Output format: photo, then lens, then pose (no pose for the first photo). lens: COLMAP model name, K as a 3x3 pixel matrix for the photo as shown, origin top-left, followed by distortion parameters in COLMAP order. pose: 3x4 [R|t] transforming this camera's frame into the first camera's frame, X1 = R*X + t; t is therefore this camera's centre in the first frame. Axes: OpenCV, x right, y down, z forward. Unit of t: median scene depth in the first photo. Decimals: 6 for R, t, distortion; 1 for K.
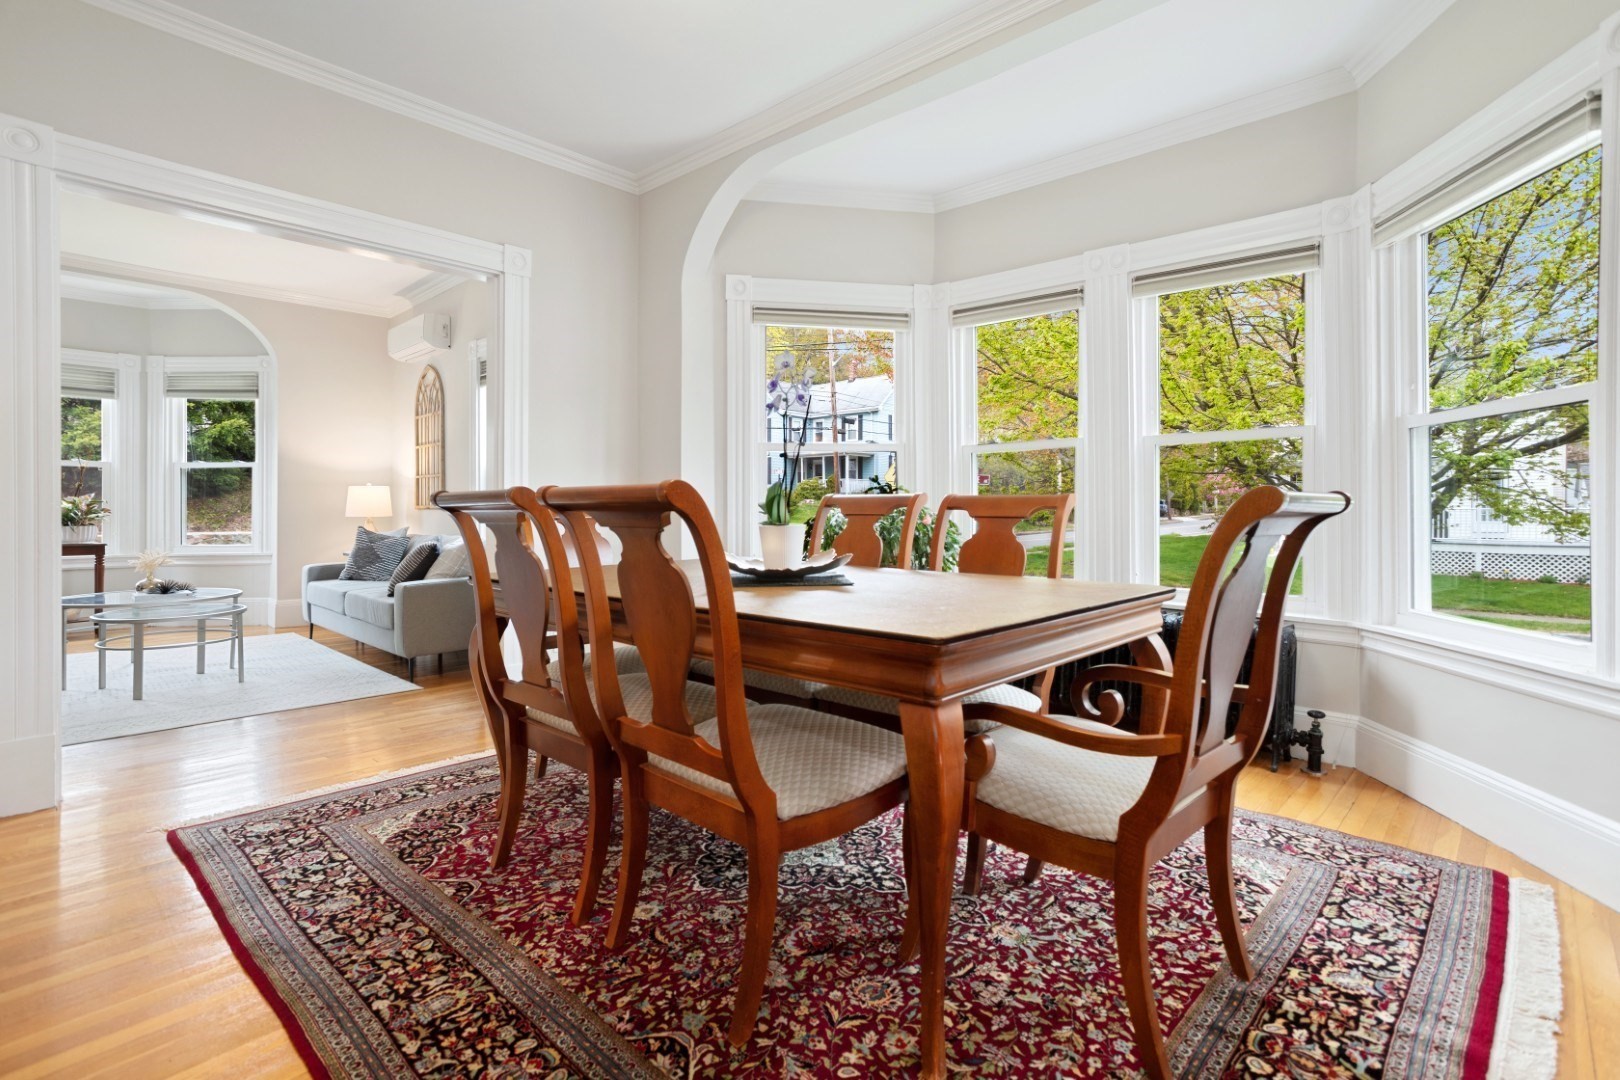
lens RADIAL K [[767.3, 0, 820.8], [0, 767.3, 514.0], [0, 0, 1]] dist [-0.047646, 0.026317]
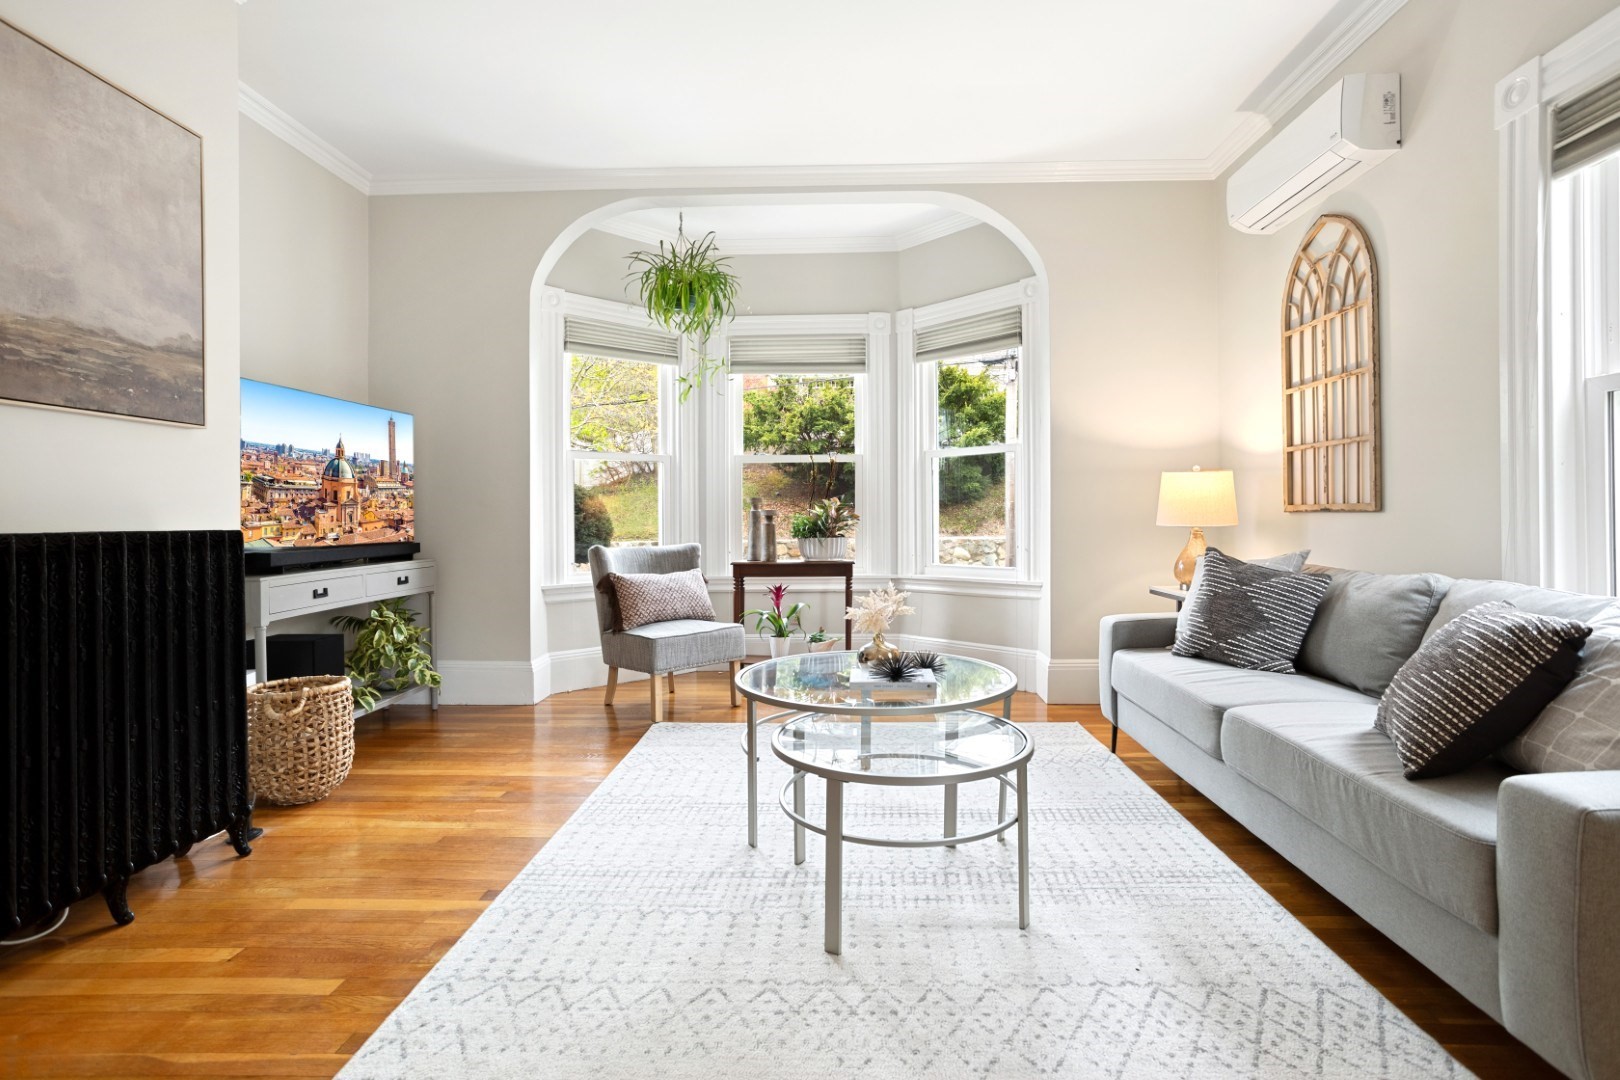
lens RADIAL K [[781.9, 0, 821.1], [0, 781.9, 515.3], [0, 0, 1]] dist [-0.053683, 0.029186]
pose [[0.650073, -0.006546, -0.759844, -0.406606], [0.003741, 0.999978, -0.005414, -0.002957], [0.759863, 0.000677, 0.650083, 0.499378]]
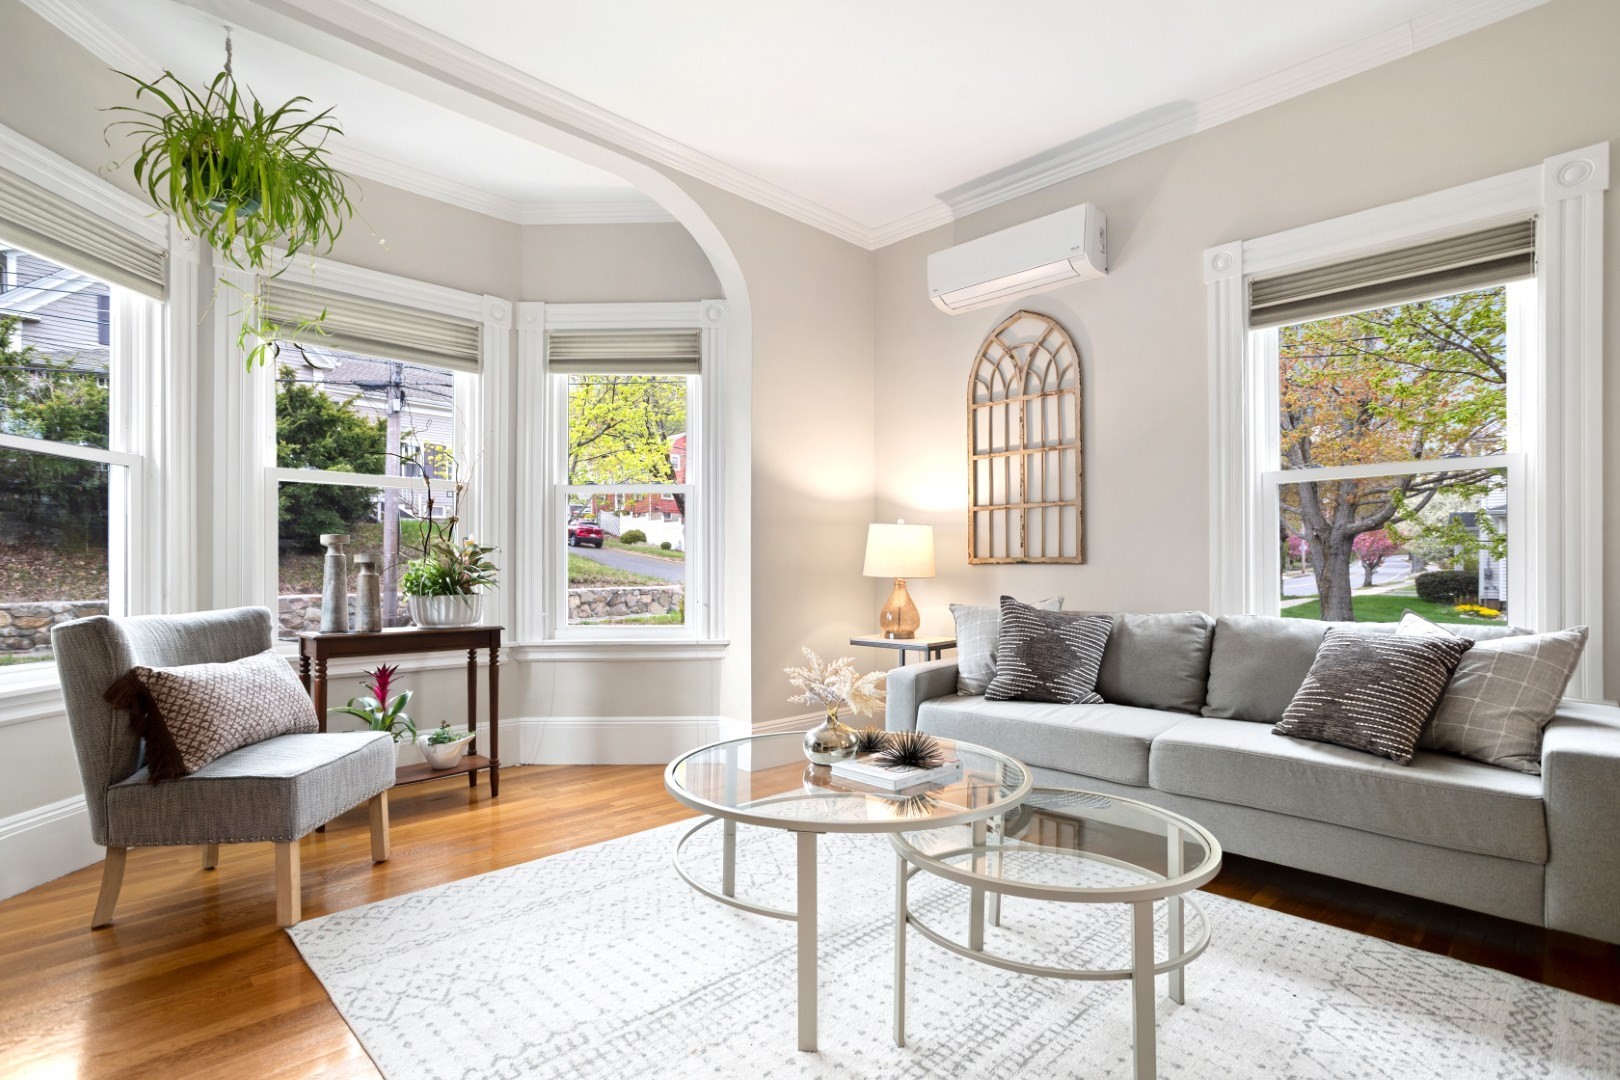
lens RADIAL K [[801.2, 0, 813.0], [0, 801.2, 563.9], [0, 0, 1]] dist [-0.055775, 0.031319]
pose [[0.998989, -0.001002, -0.044948, -0.739390], [0.000555, 0.999950, -0.009964, -0.000435], [0.044956, 0.009929, 0.998940, 0.456058]]
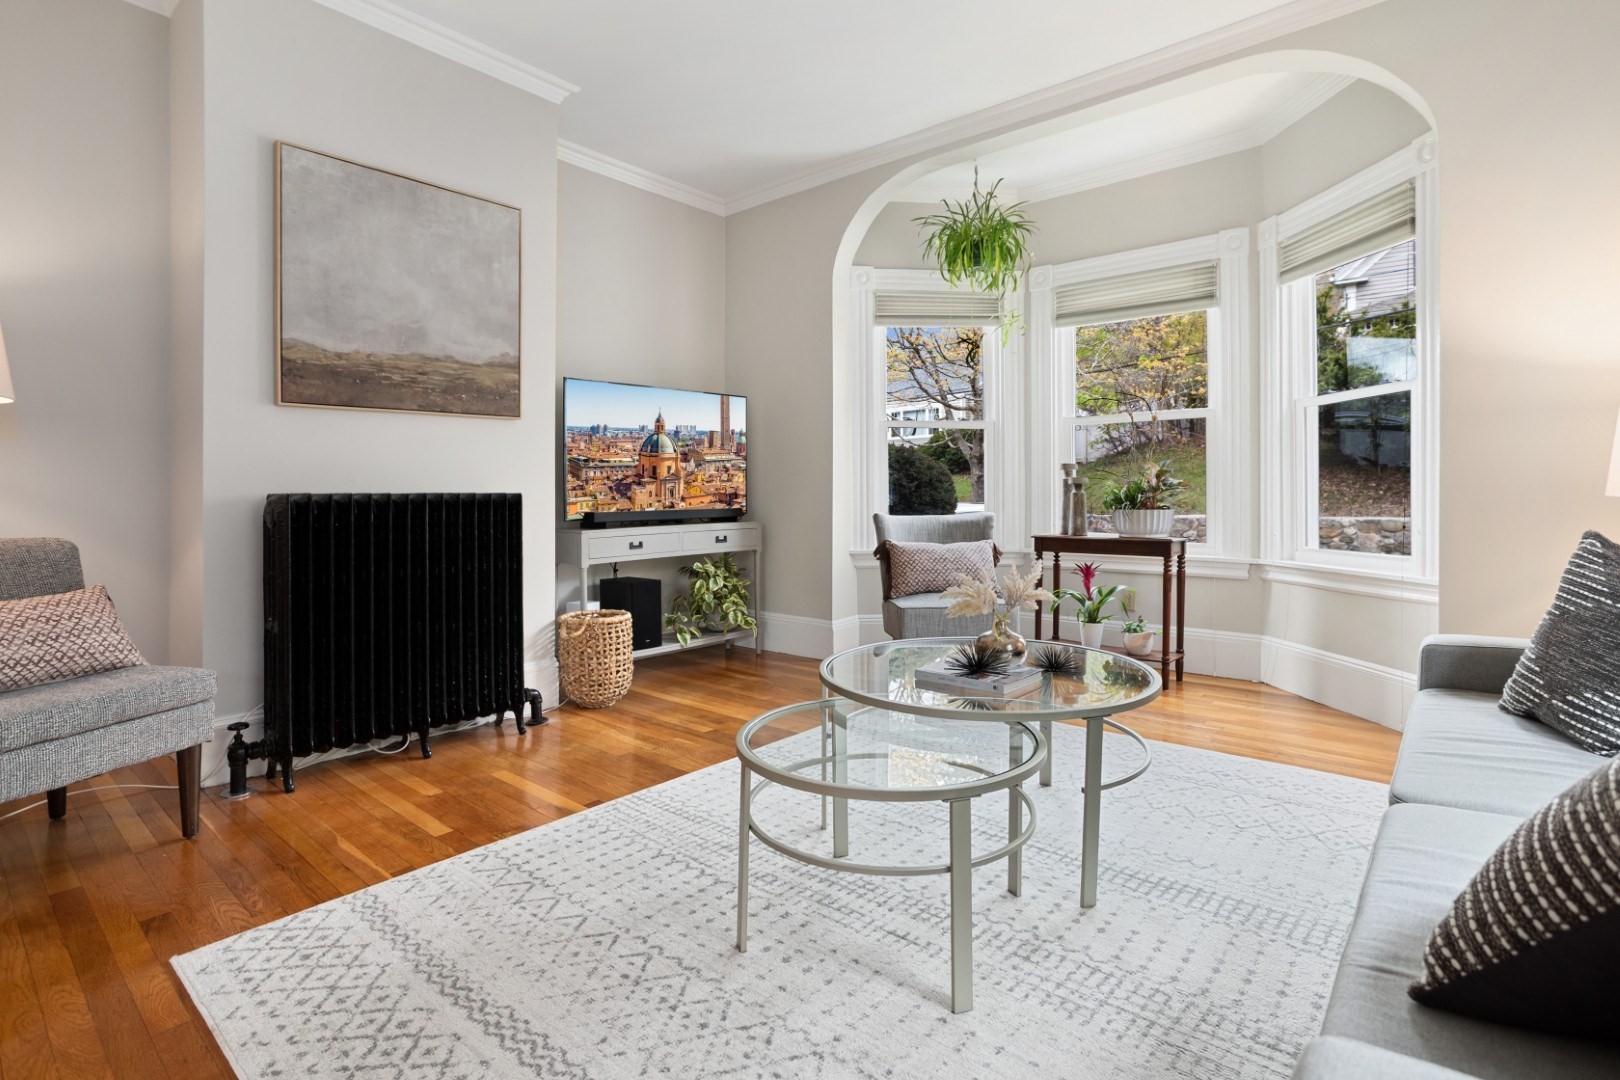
lens RADIAL K [[787.0, 0, 811.1], [0, 787.0, 484.3], [0, 0, 1]] dist [-0.057581, 0.029155]
pose [[0.029353, -0.011376, -0.999504, -0.348091], [0.000407, 0.999935, -0.011368, 0.001800], [0.999569, -0.000073, 0.029355, 0.727346]]
